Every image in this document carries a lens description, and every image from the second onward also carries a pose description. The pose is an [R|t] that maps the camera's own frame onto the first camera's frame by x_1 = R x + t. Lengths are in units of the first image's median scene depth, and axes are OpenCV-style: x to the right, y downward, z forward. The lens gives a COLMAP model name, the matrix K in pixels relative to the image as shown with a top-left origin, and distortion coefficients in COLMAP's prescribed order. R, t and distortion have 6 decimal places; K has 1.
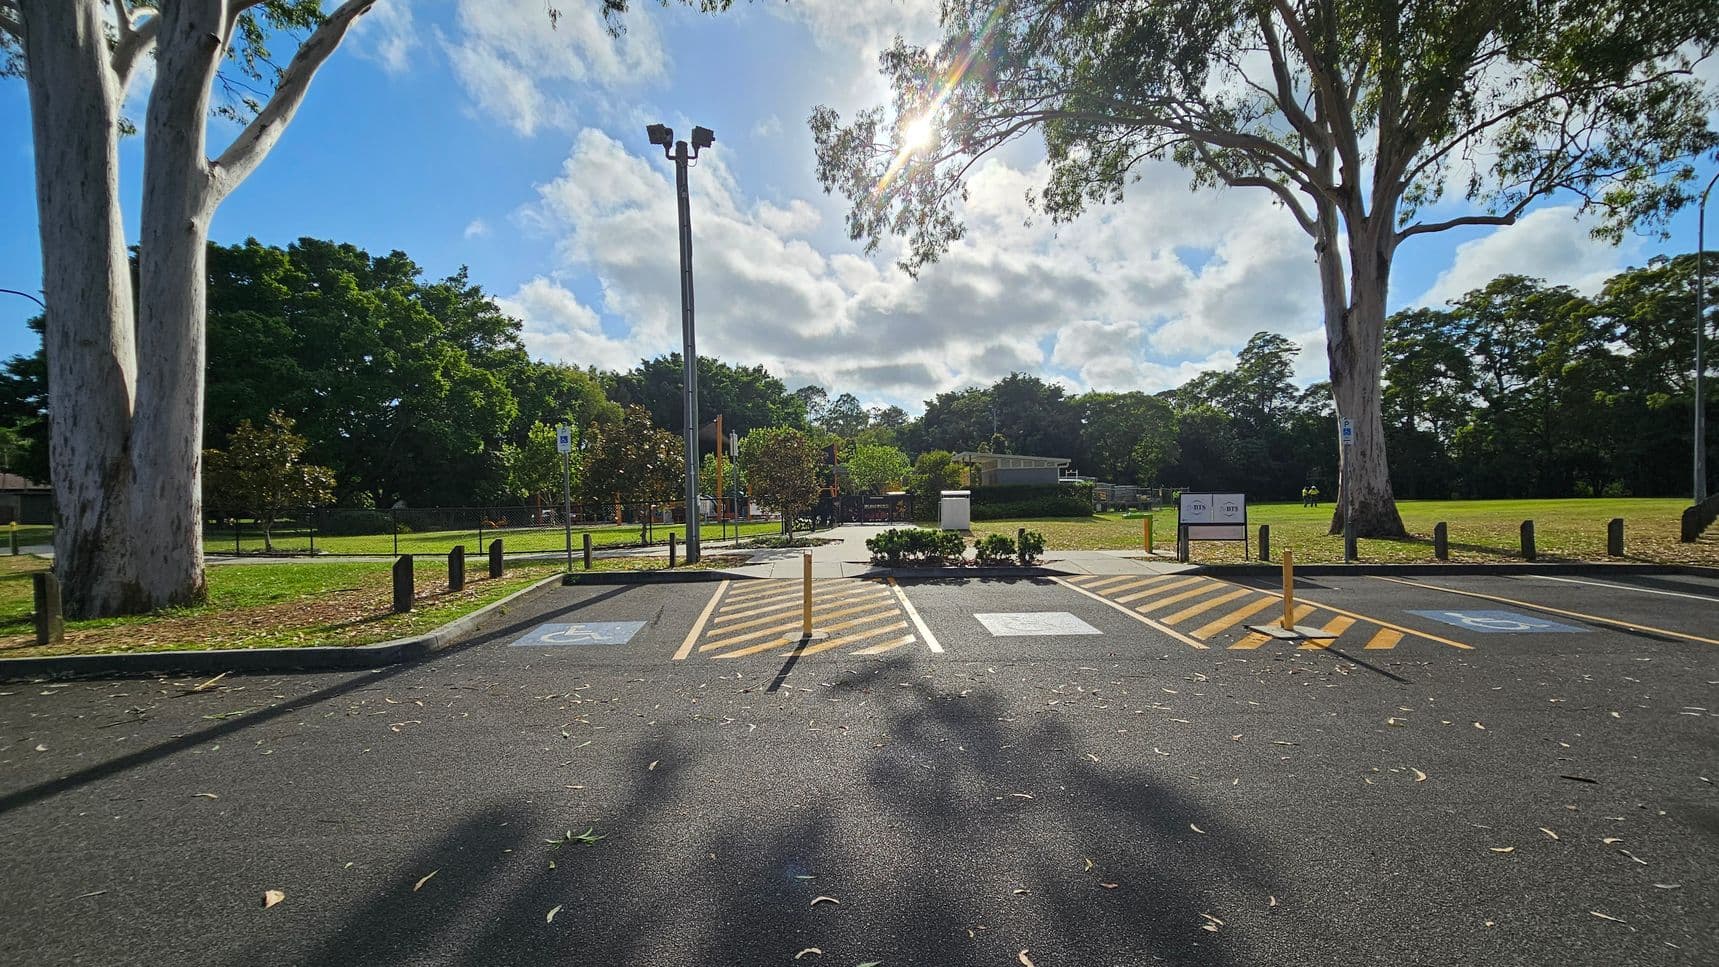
lens RADIAL K [[703.2, 0, 853.5], [0, 703.2, 494.4], [0, 0, 1]] dist [-0.001550, 0.000317]
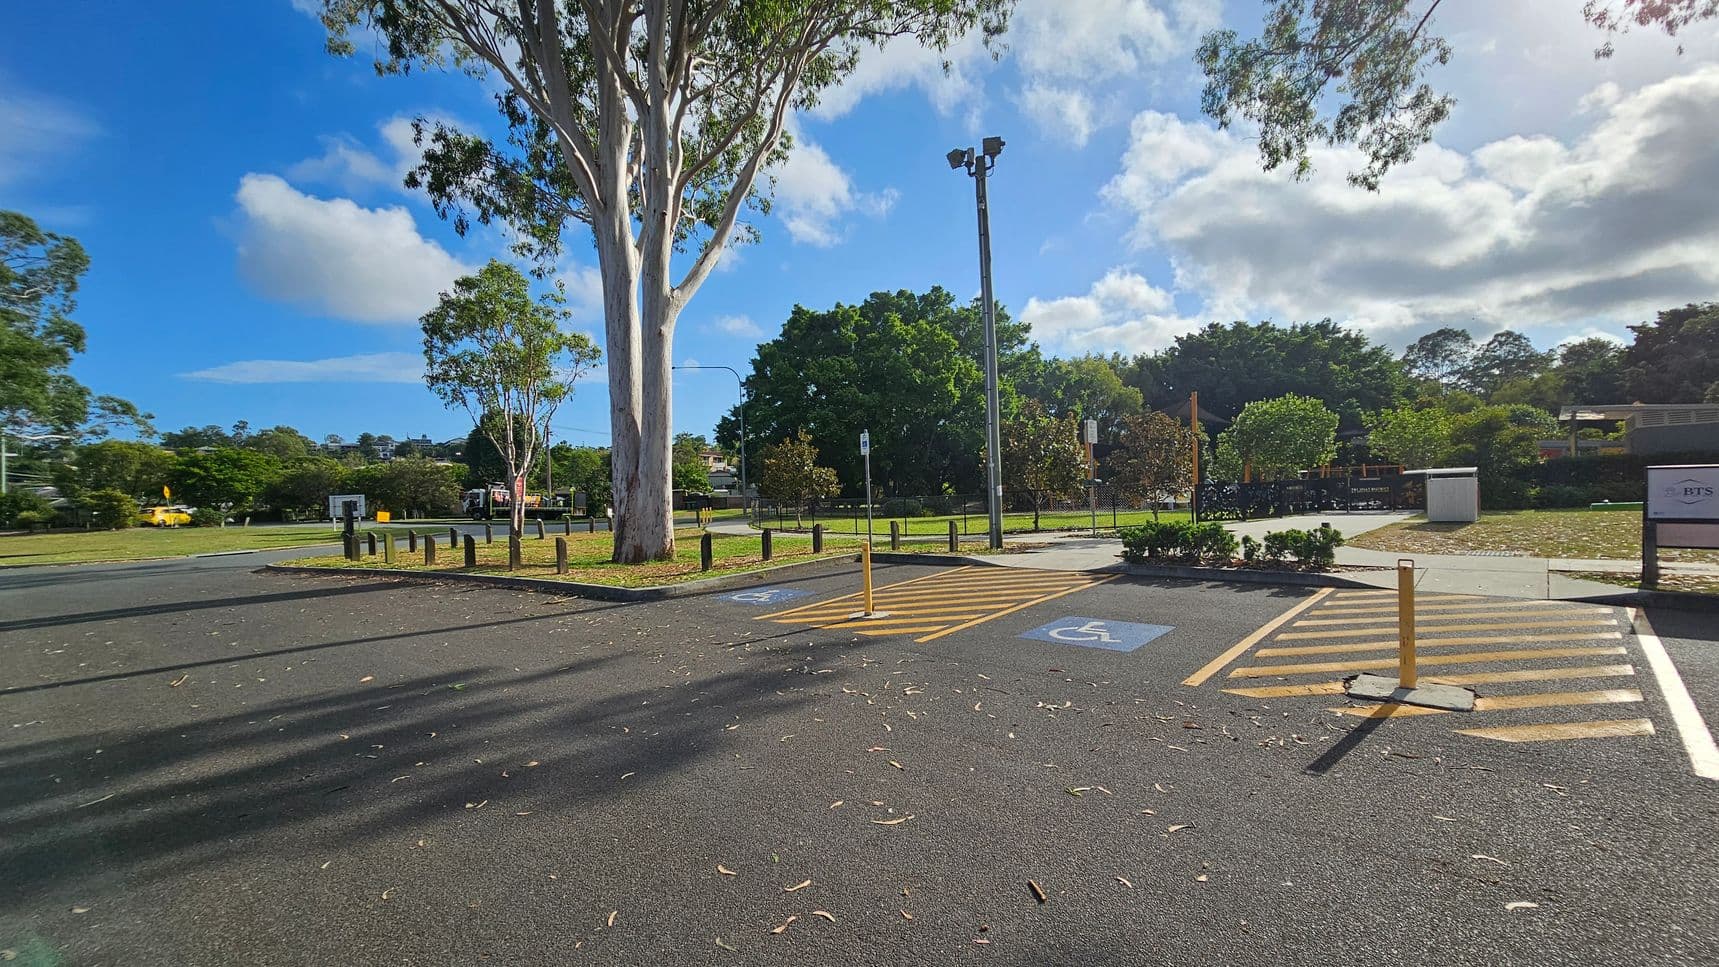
lens RADIAL K [[703.2, 0, 855.8], [0, 703.2, 487.4], [0, 0, 1]] dist [-0.001550, 0.000317]
pose [[0.706707, -0.018390, -0.707267, 0.263174], [0.026067, 0.999660, 0.000054, -0.001461], [0.707026, -0.018475, 0.706946, 0.069557]]
